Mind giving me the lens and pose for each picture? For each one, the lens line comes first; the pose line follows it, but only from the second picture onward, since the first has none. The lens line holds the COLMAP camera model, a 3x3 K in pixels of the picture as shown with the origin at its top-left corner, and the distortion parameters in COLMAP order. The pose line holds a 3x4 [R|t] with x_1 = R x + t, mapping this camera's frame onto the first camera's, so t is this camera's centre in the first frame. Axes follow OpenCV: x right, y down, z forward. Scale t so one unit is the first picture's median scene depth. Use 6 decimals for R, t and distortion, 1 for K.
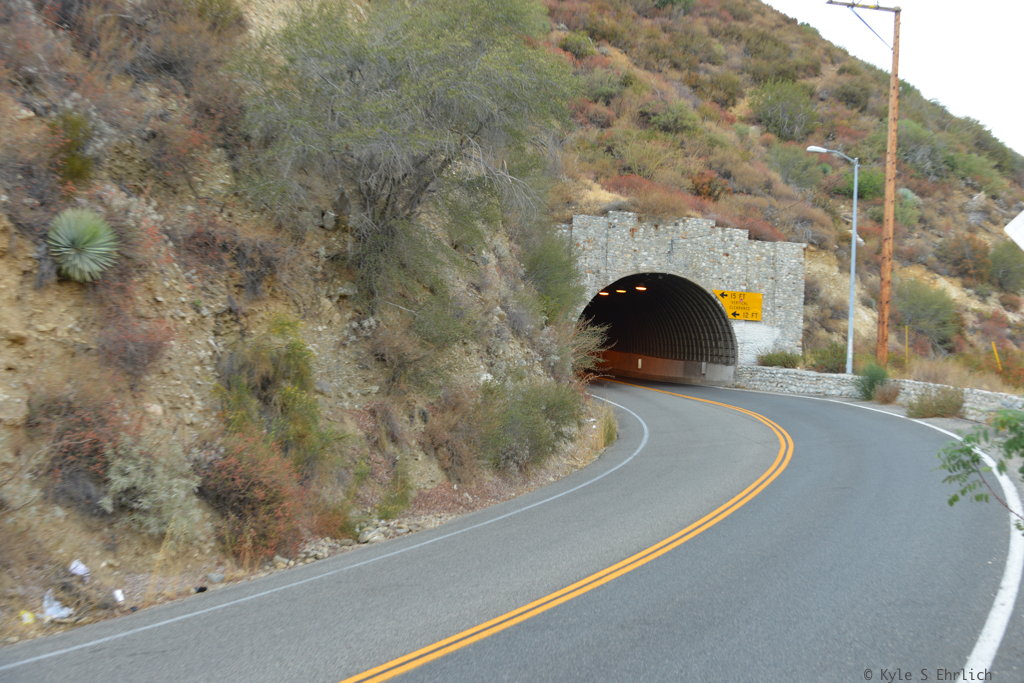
lens RADIAL K [[1300.7, 0, 512.1], [0, 1300.7, 343.3], [0, 0, 1]] dist [-0.023113, 0.000000]
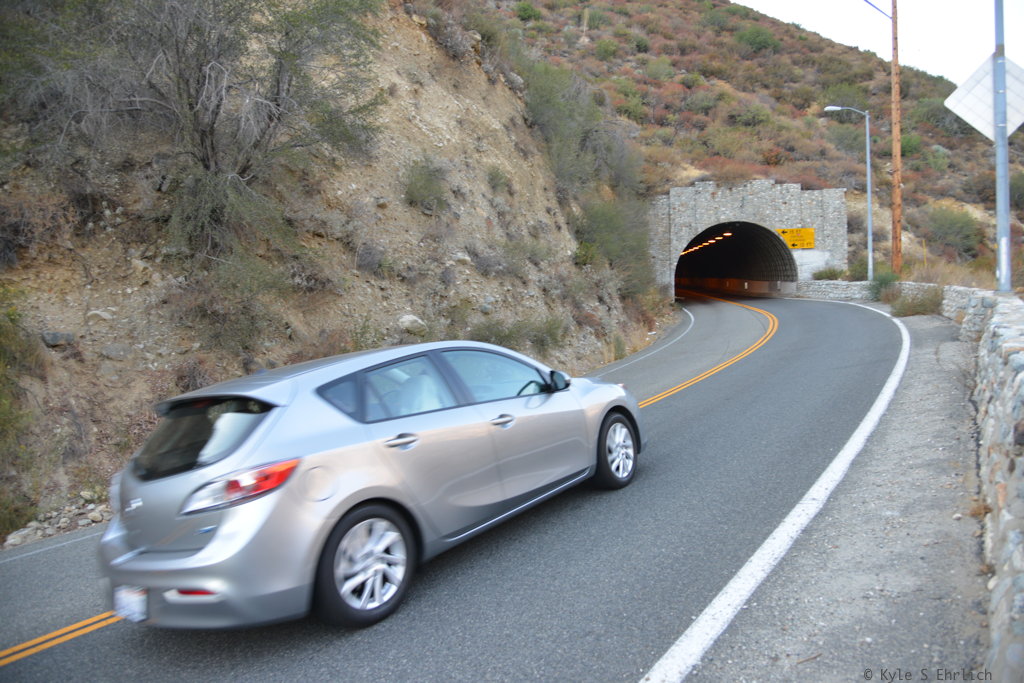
lens RADIAL K [[698.6, 0, 511.8], [0, 698.6, 341.2], [0, 0, 1]] dist [-0.039659, 0.007973]
pose [[0.953480, -0.068306, -0.293614, 0.093359], [0.090222, 0.994006, 0.061740, 0.006862], [0.287637, -0.085358, 0.953928, 0.190463]]
